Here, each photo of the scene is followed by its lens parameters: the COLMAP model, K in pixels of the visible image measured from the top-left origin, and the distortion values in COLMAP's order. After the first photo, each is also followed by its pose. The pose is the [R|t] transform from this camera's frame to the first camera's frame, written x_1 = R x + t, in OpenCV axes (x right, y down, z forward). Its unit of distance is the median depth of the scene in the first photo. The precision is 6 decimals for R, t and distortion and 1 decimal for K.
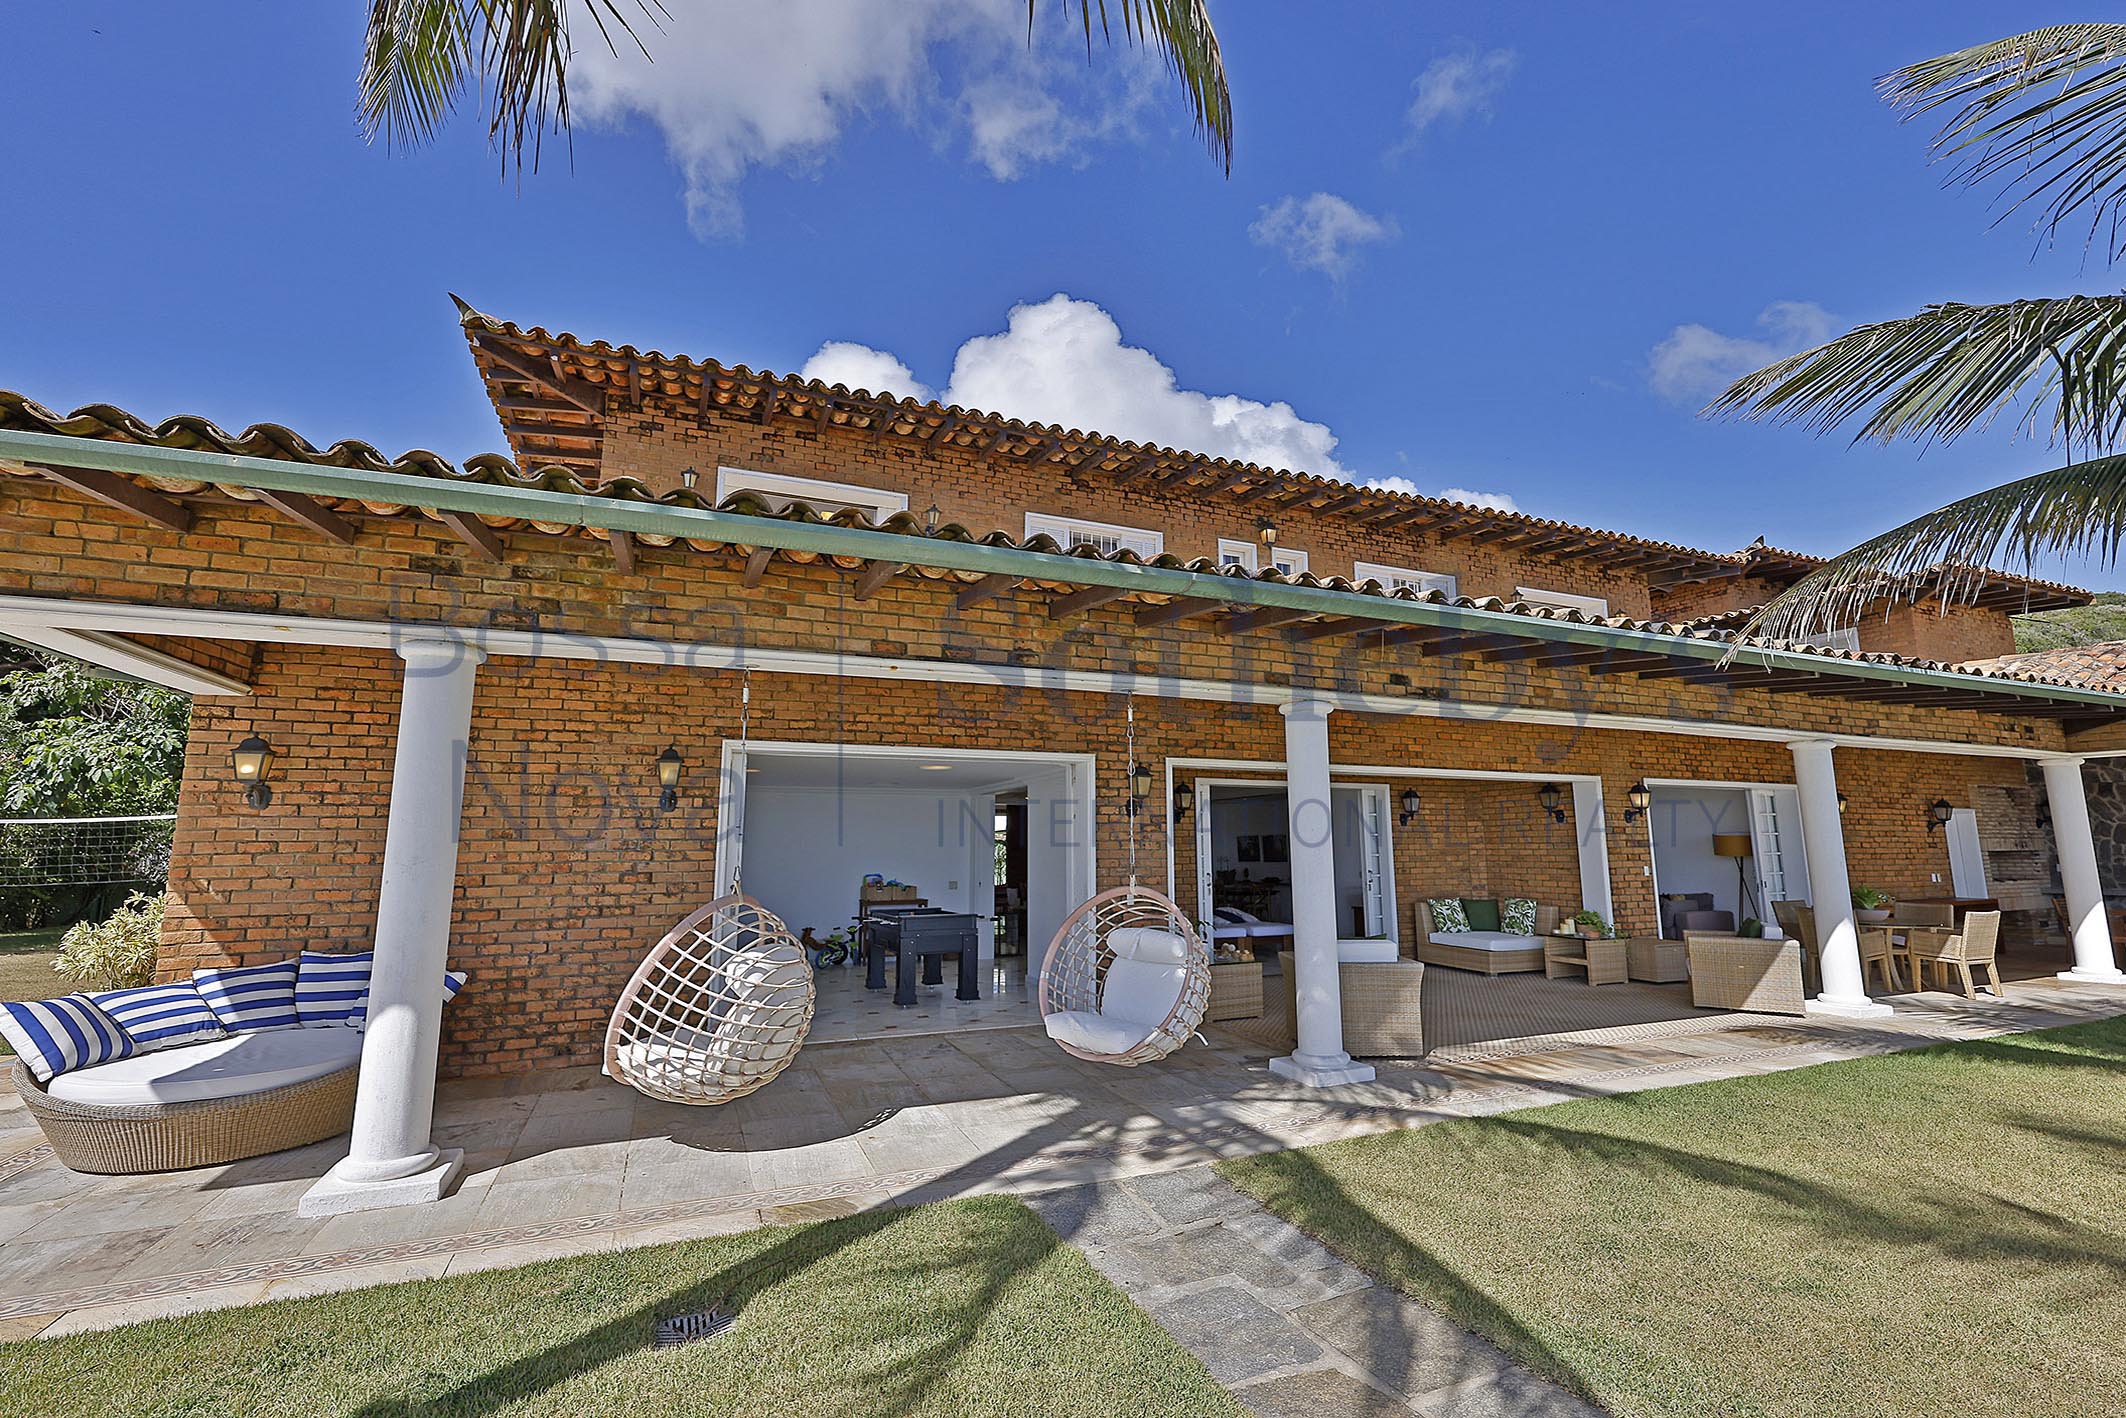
lens RADIAL K [[901.6, 0, 1065.9], [0, 901.6, 708.9], [0, 0, 1]] dist [-0.003056, 0.000777]
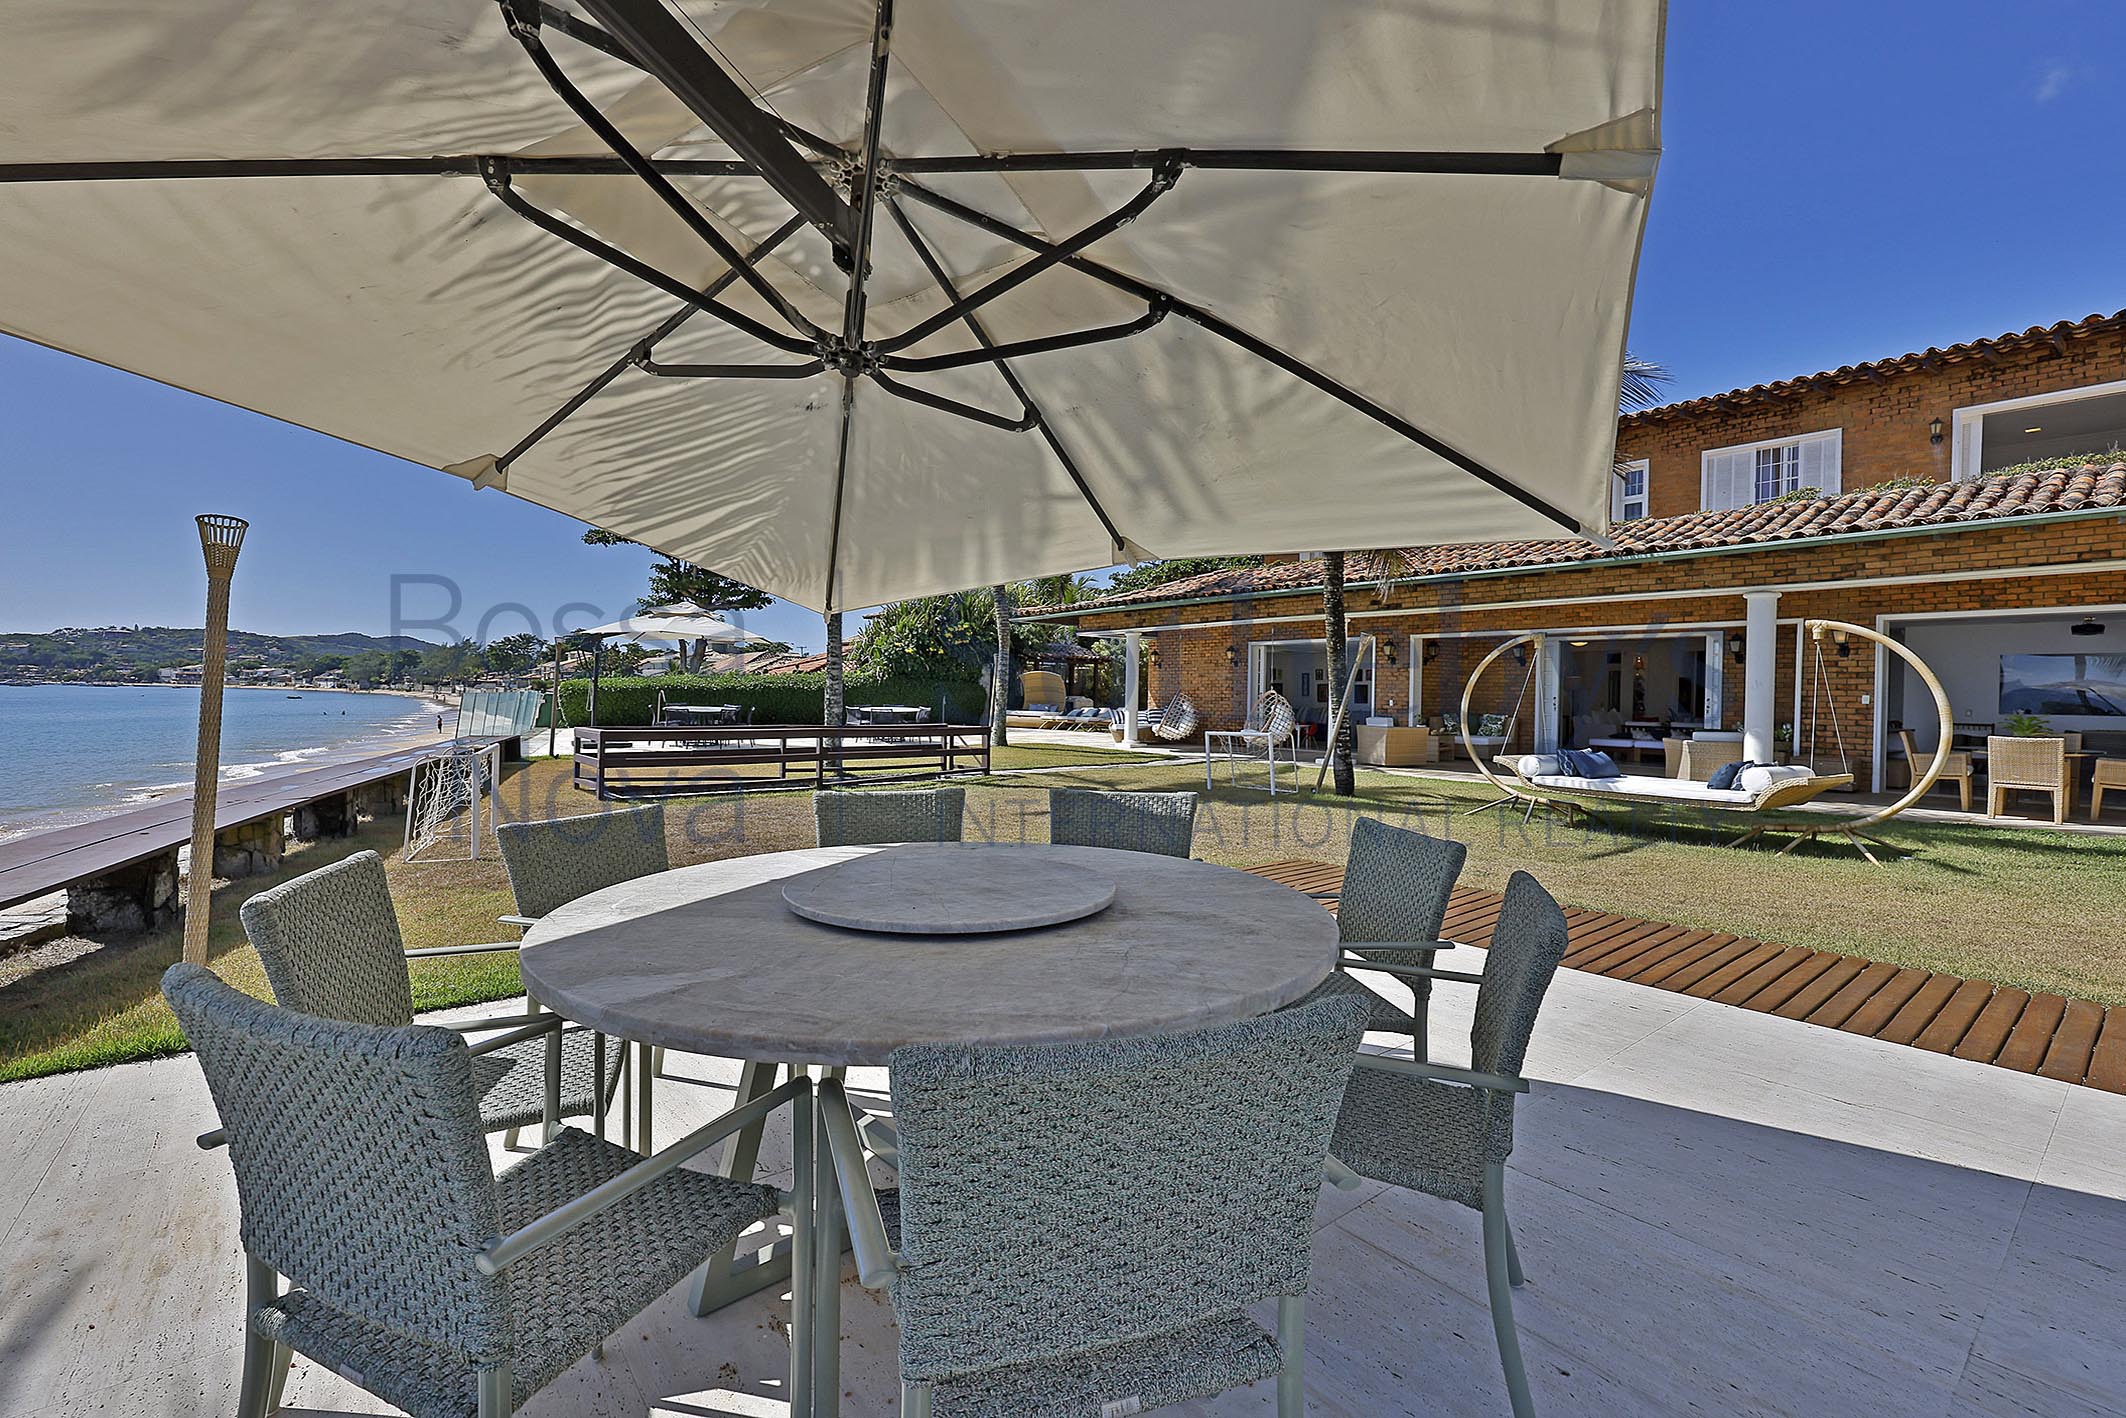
lens RADIAL K [[901.6, 0, 1060.0], [0, 901.6, 708.2], [0, 0, 1]] dist [-0.003056, 0.000777]
pose [[0.273768, 0.022577, -0.961531, 1.698195], [0.130191, 0.989653, 0.060305, -0.006122], [0.952944, -0.141692, 0.267996, -0.285384]]
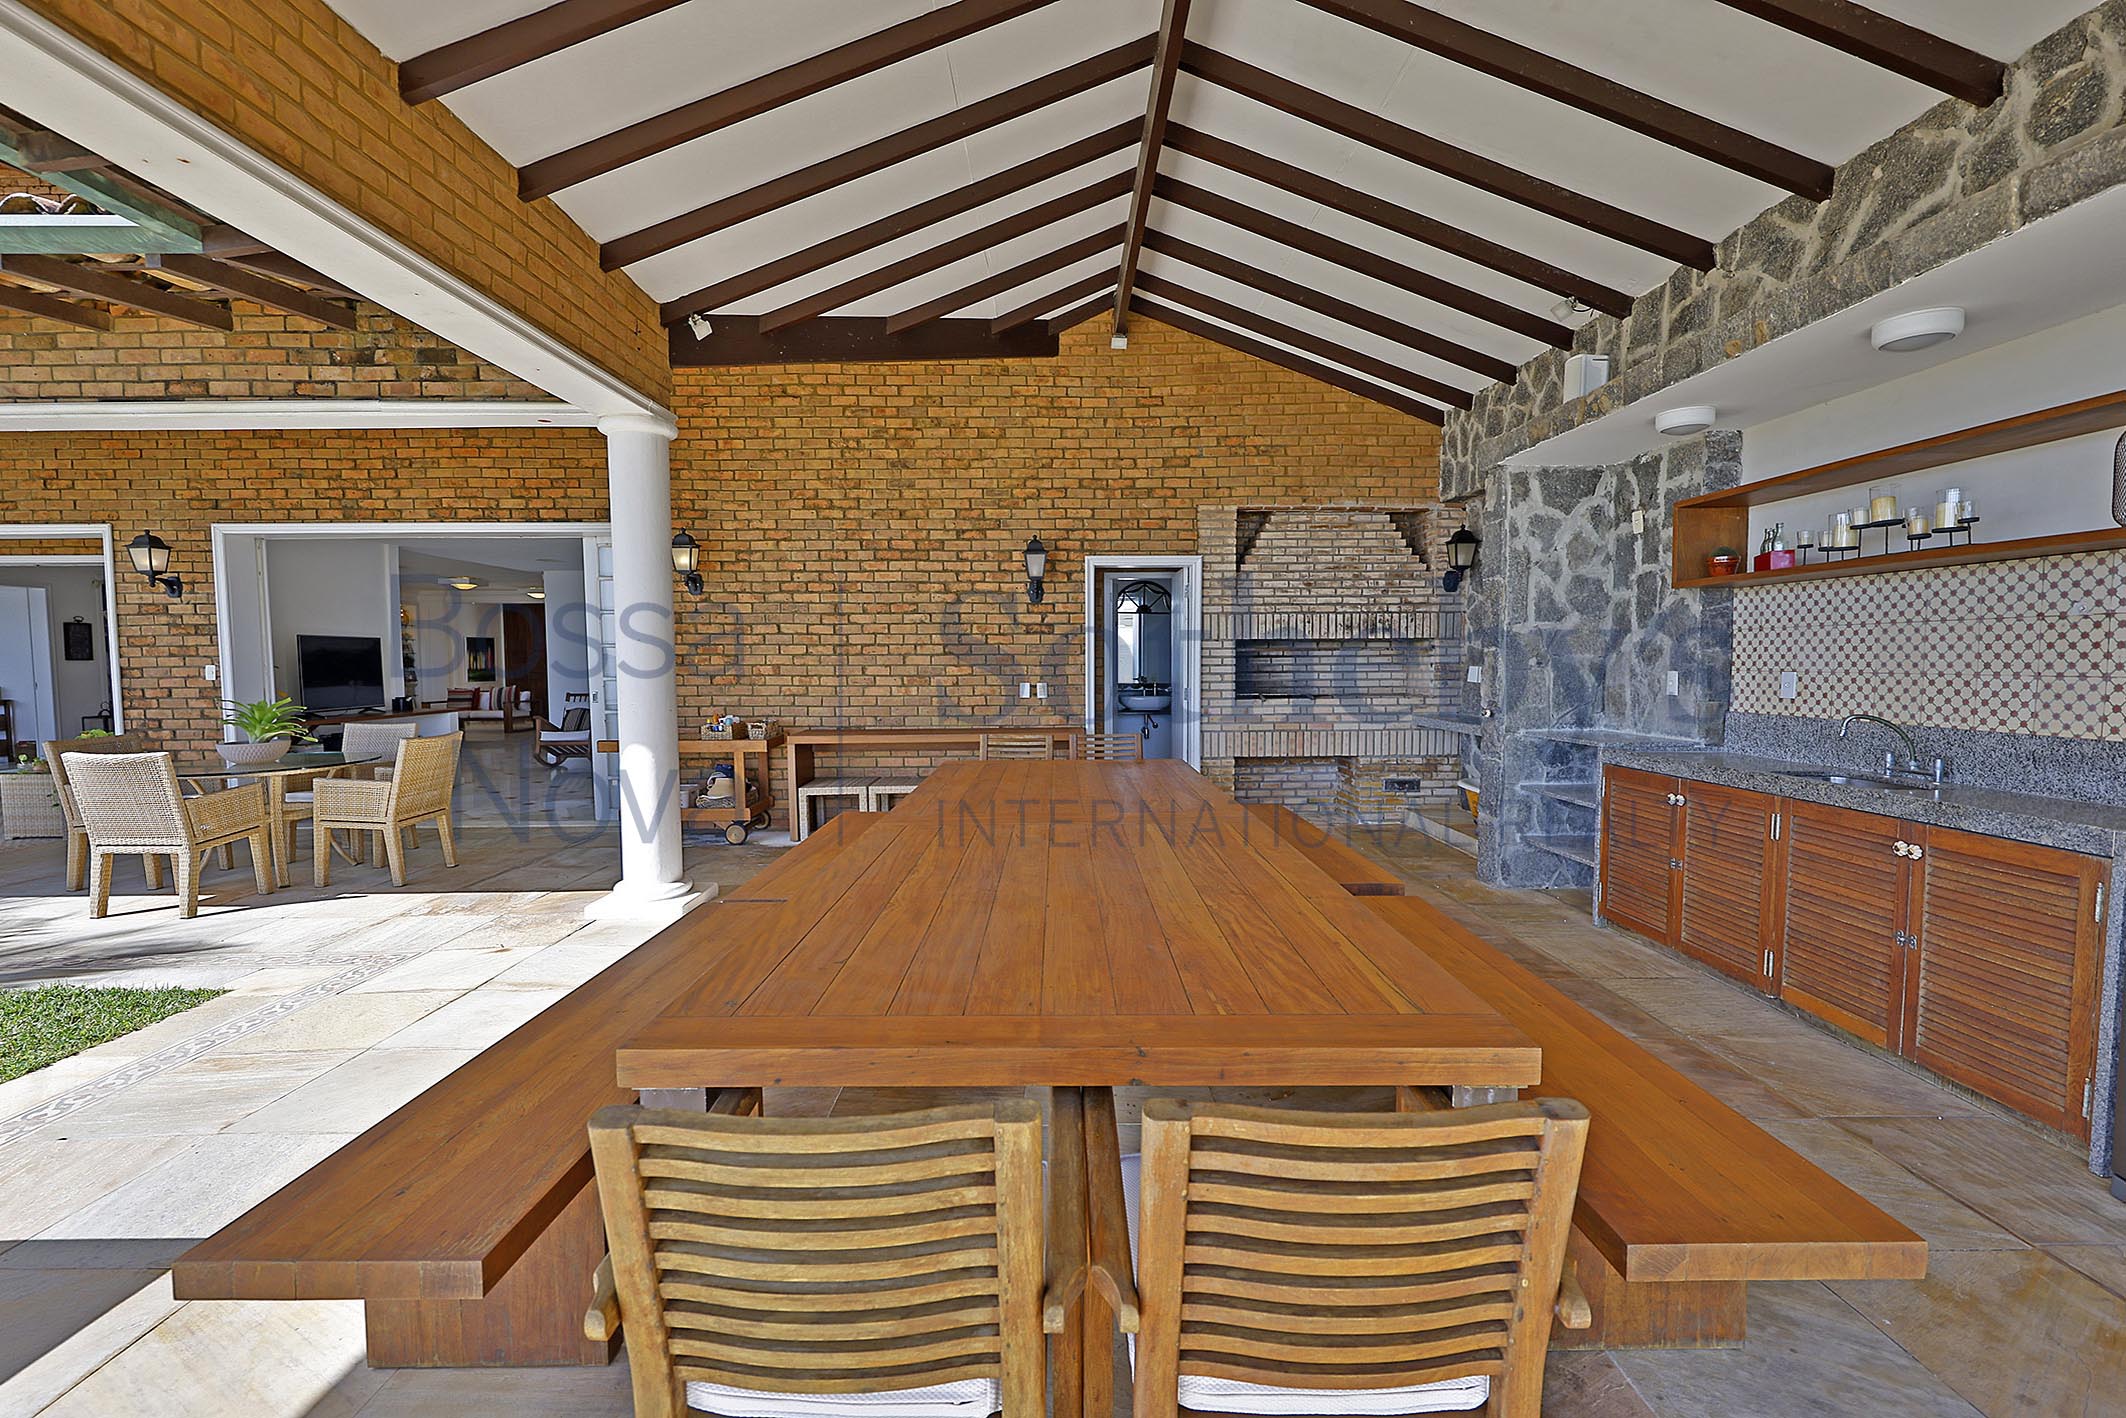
lens RADIAL K [[901.6, 0, 1060.6], [0, 901.6, 714.8], [0, 0, 1]] dist [-0.003056, 0.000777]
pose [[0.927985, 0.021547, -0.371993, 1.695033], [0.058634, 0.977445, 0.202886, 0.136773], [0.367974, -0.210086, 0.905792, 0.757121]]
